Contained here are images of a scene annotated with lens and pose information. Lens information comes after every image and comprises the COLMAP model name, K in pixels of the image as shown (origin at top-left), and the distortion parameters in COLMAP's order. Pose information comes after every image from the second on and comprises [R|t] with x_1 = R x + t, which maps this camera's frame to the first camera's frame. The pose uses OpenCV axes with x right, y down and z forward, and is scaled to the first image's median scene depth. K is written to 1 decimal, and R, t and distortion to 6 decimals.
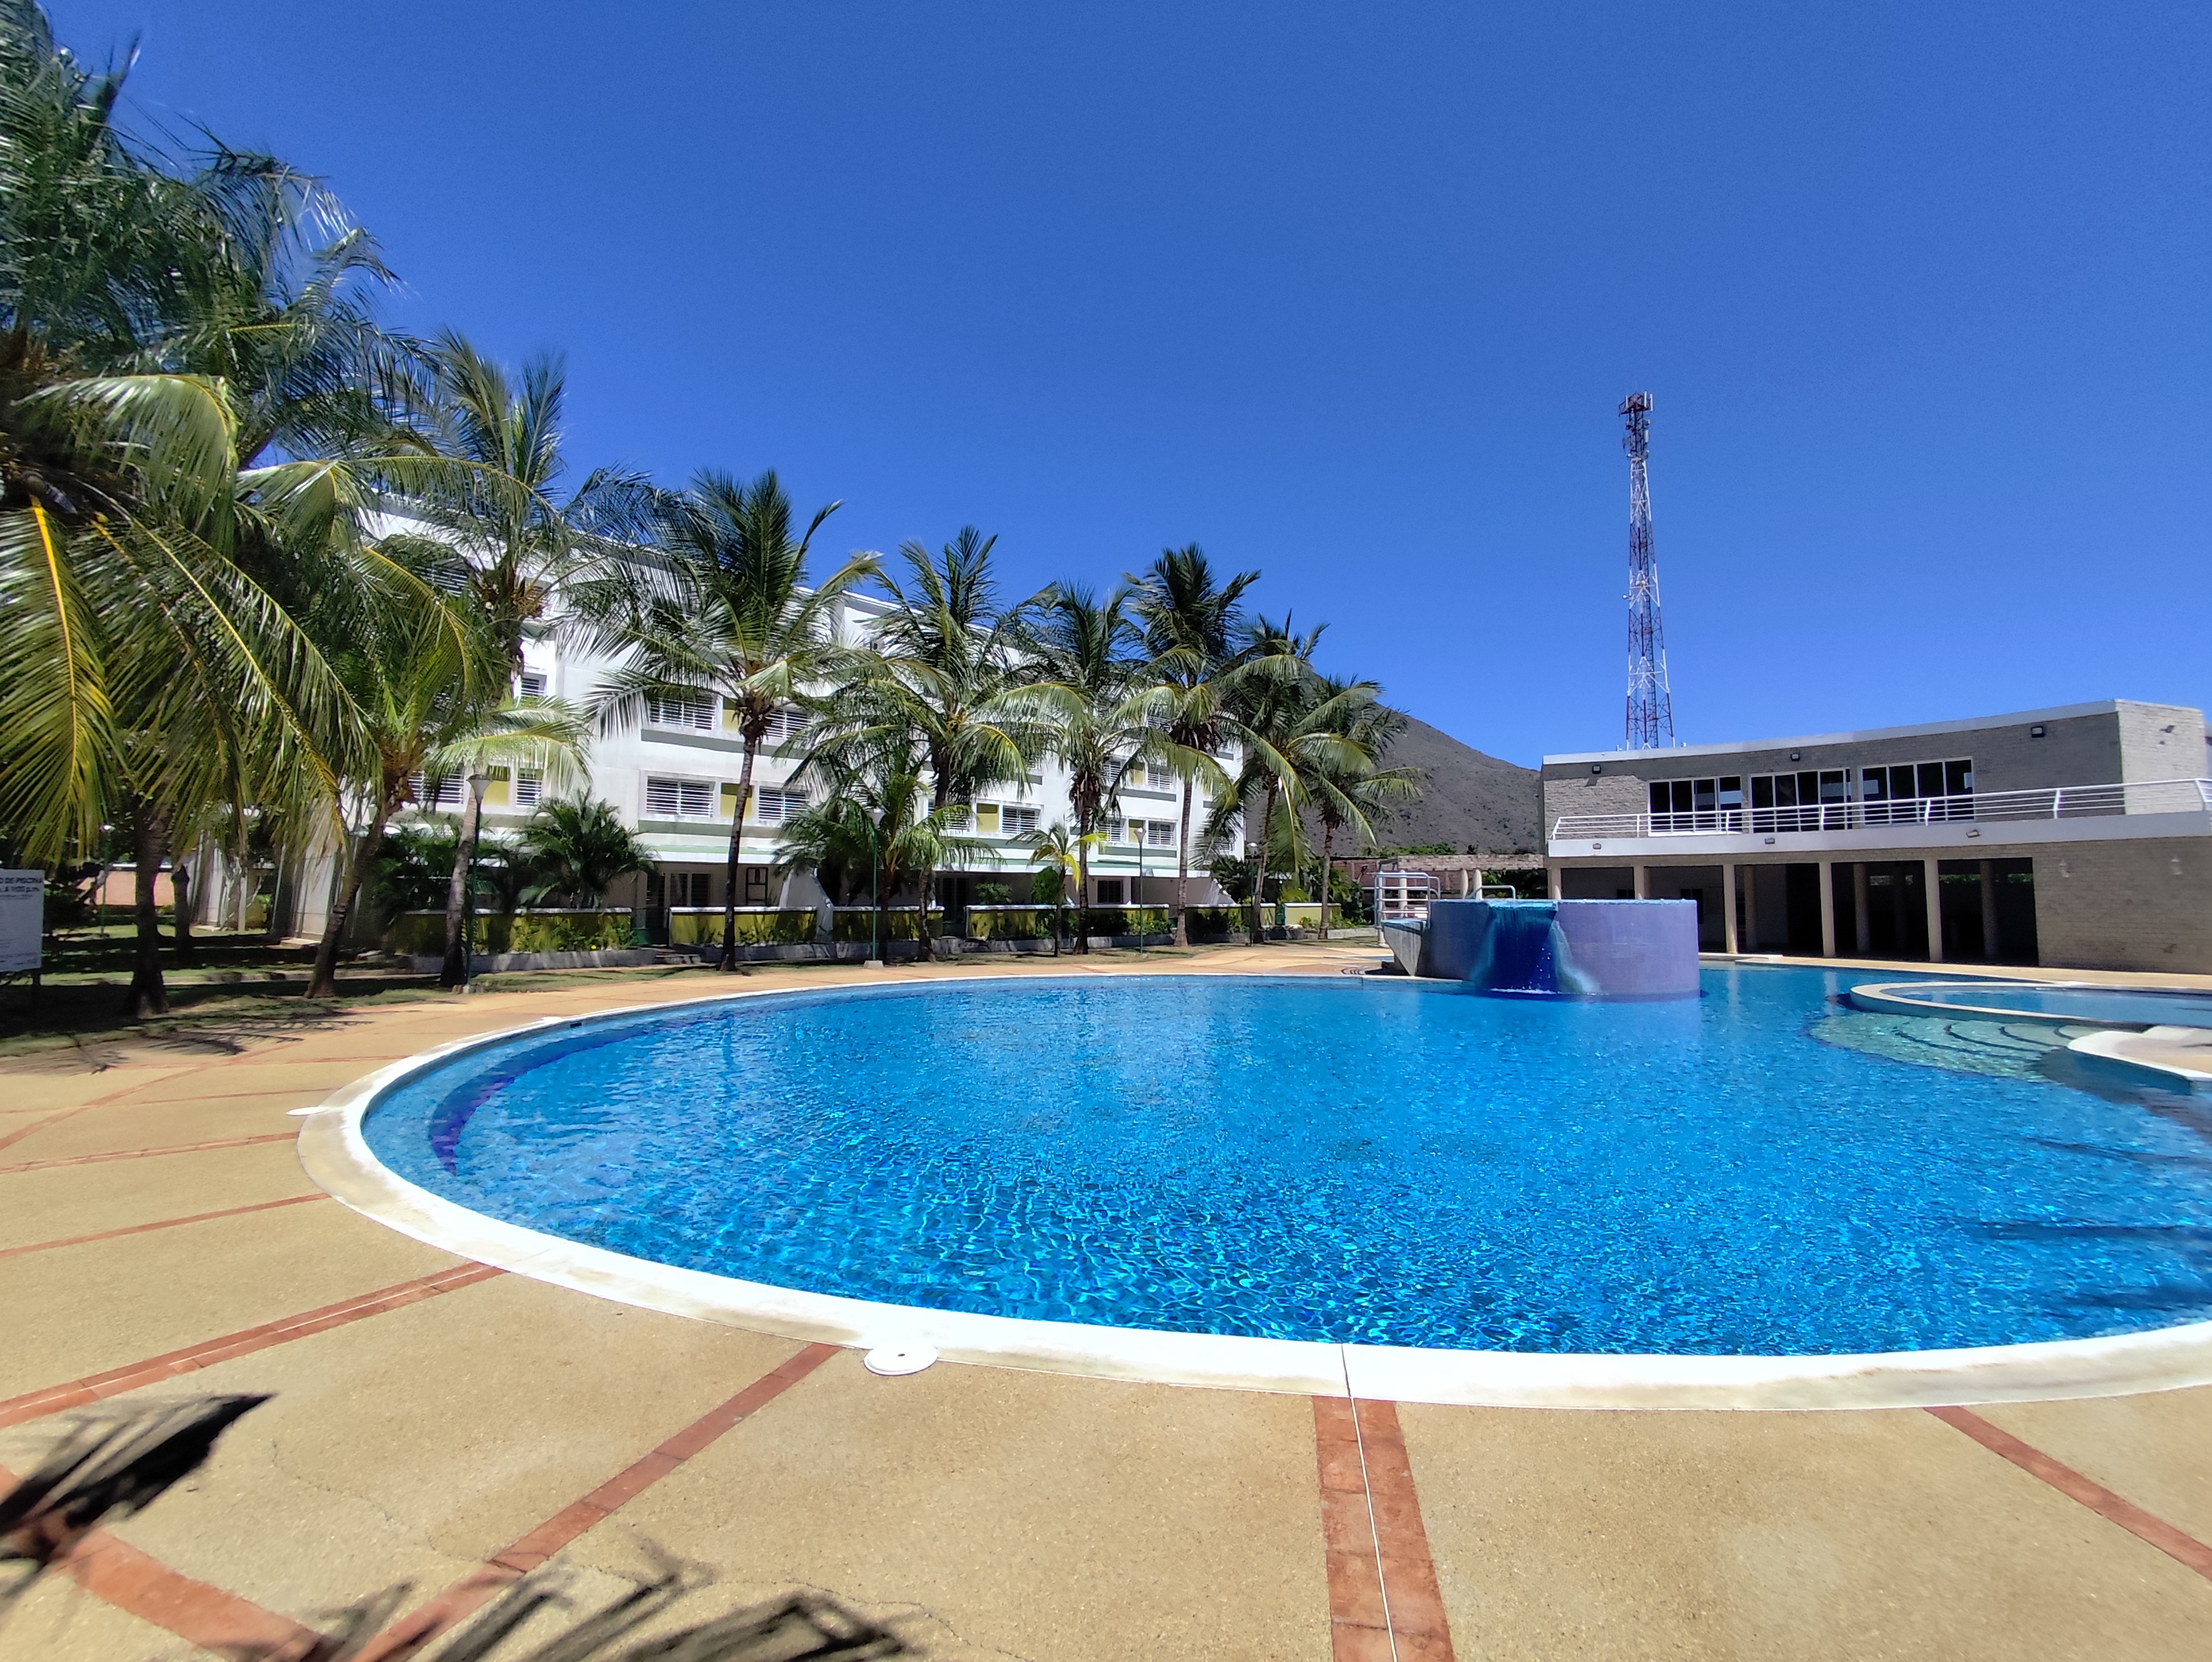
lens RADIAL K [[1024.7, 0, 1113.2], [0, 1024.7, 842.3], [0, 0, 1]] dist [-0.000125, -0.000094]
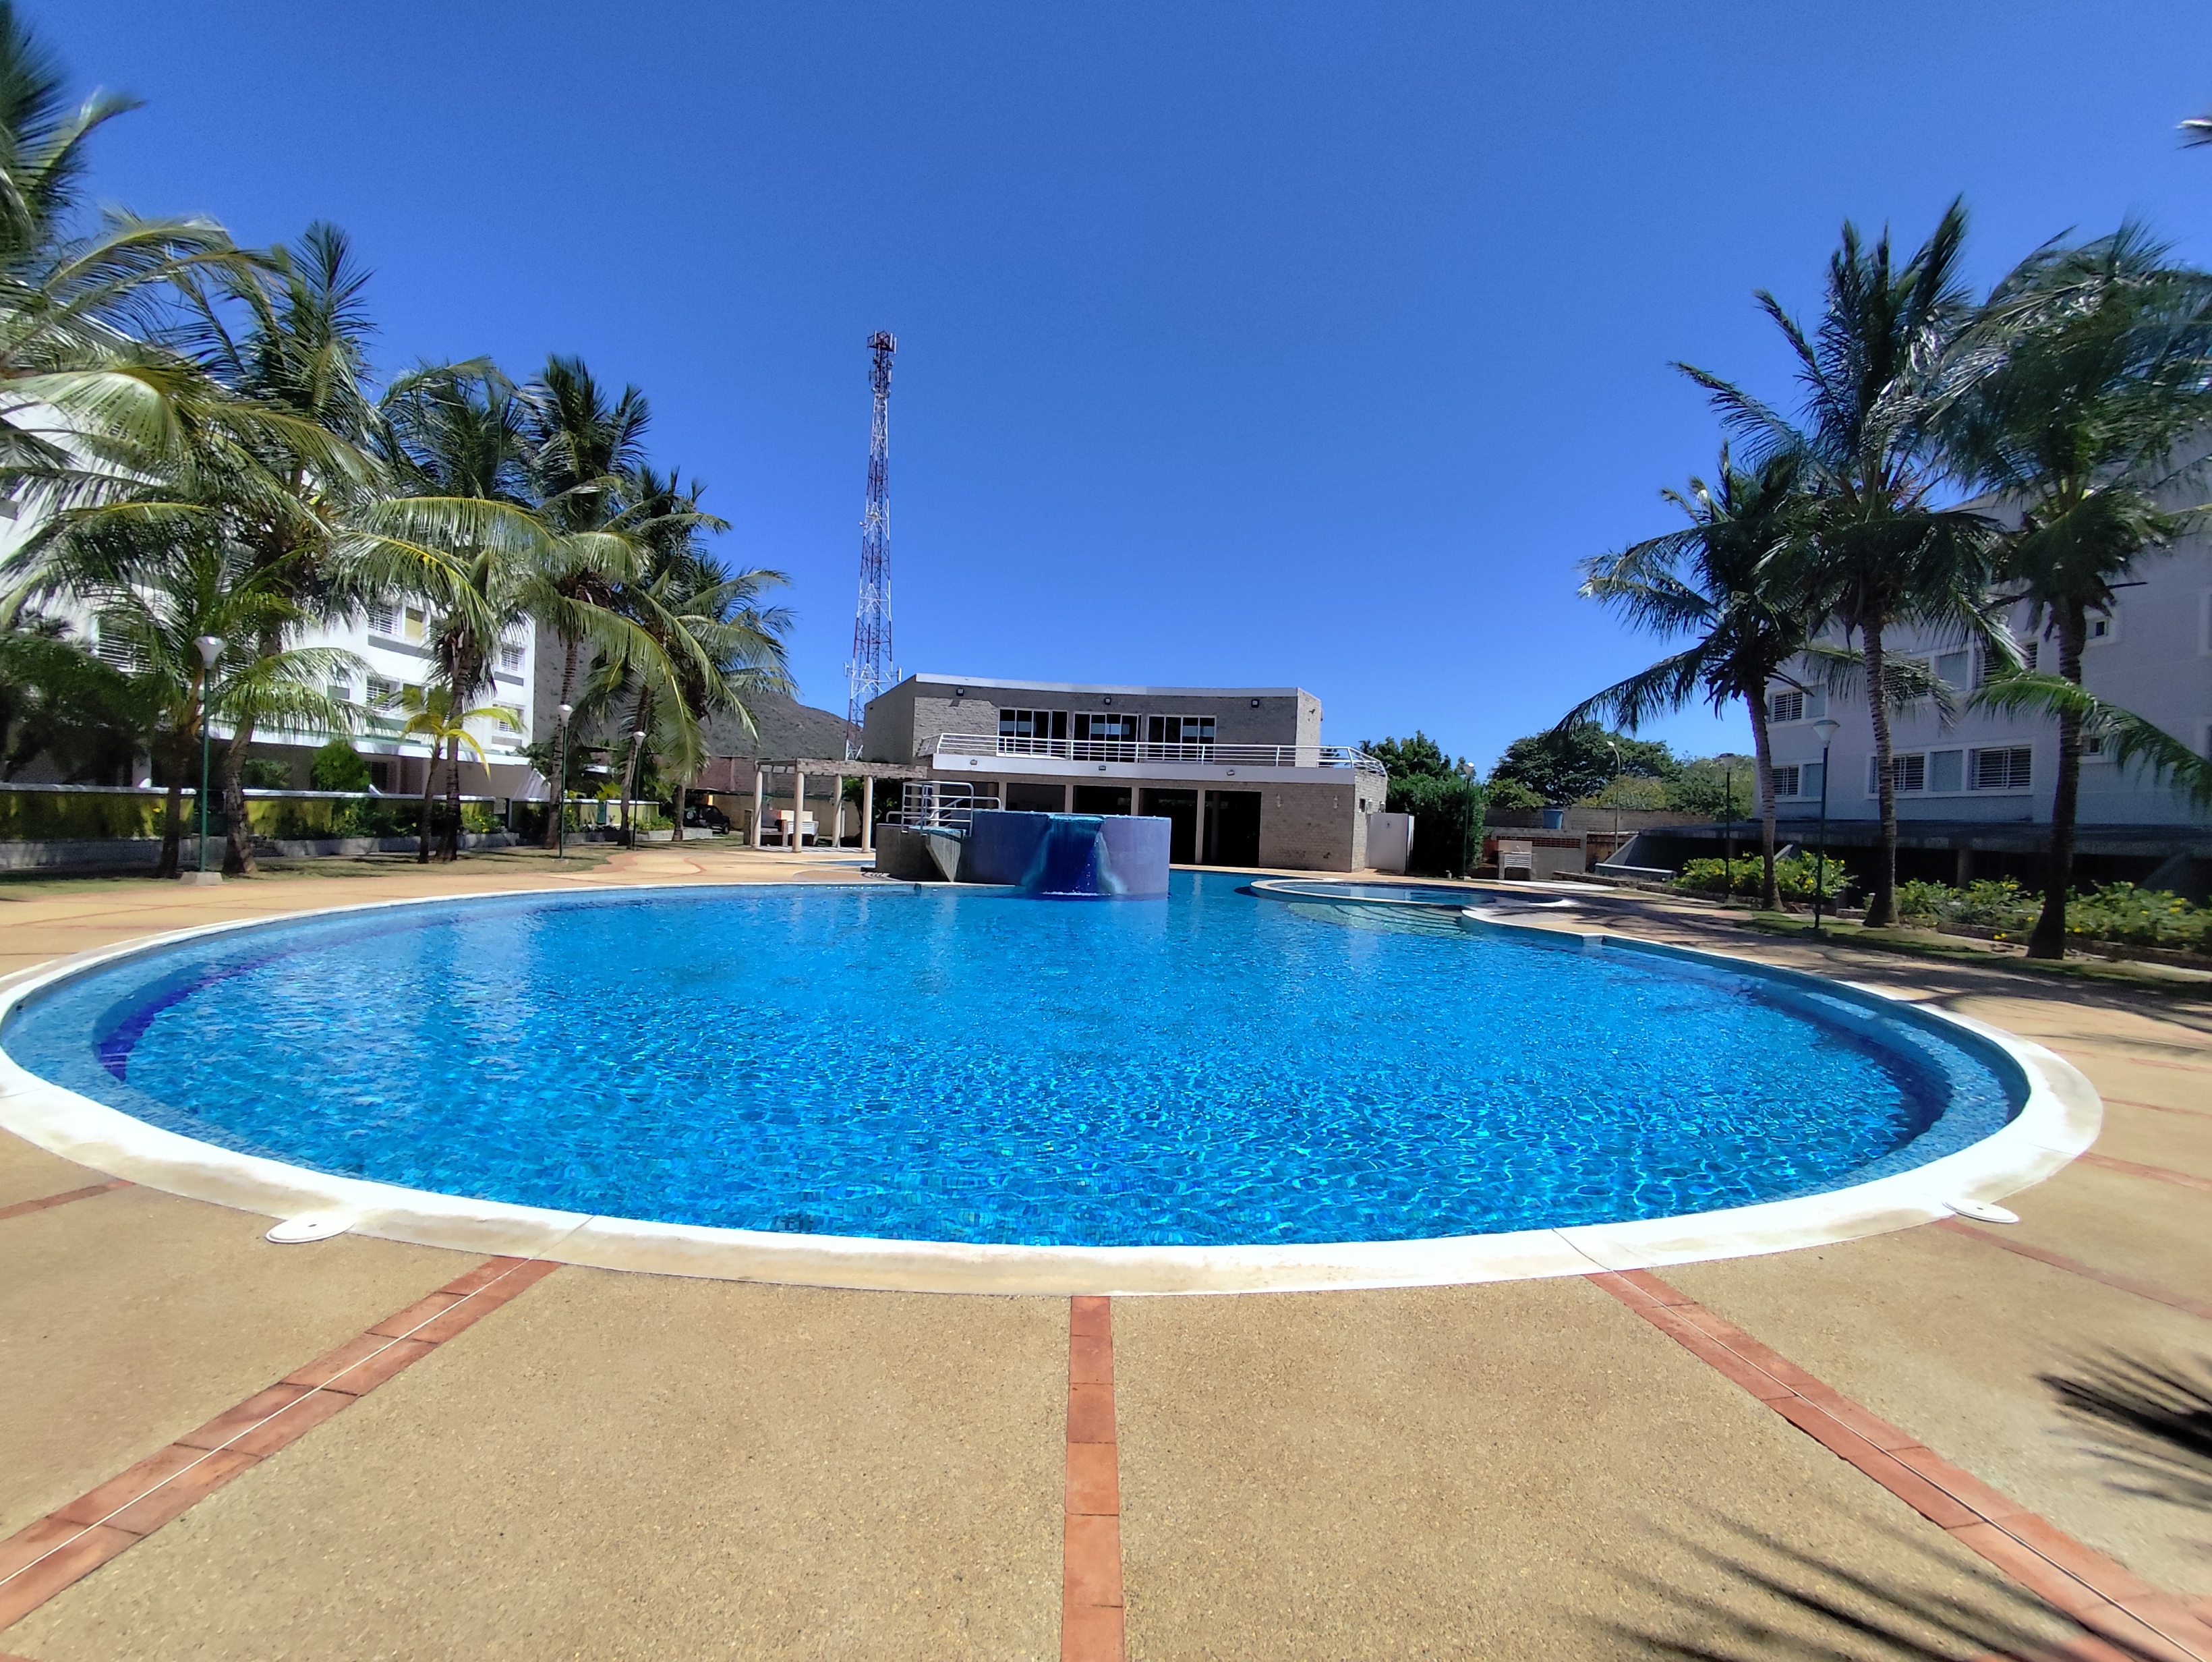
lens RADIAL K [[1024.7, 0, 1113.2], [0, 1024.7, 842.3], [0, 0, 1]] dist [-0.000125, -0.000094]
pose [[0.704029, 0.010519, 0.710094, -0.247731], [-0.078610, 0.994900, 0.063200, 0.009151], [-0.705807, -0.100315, 0.701265, 0.119950]]
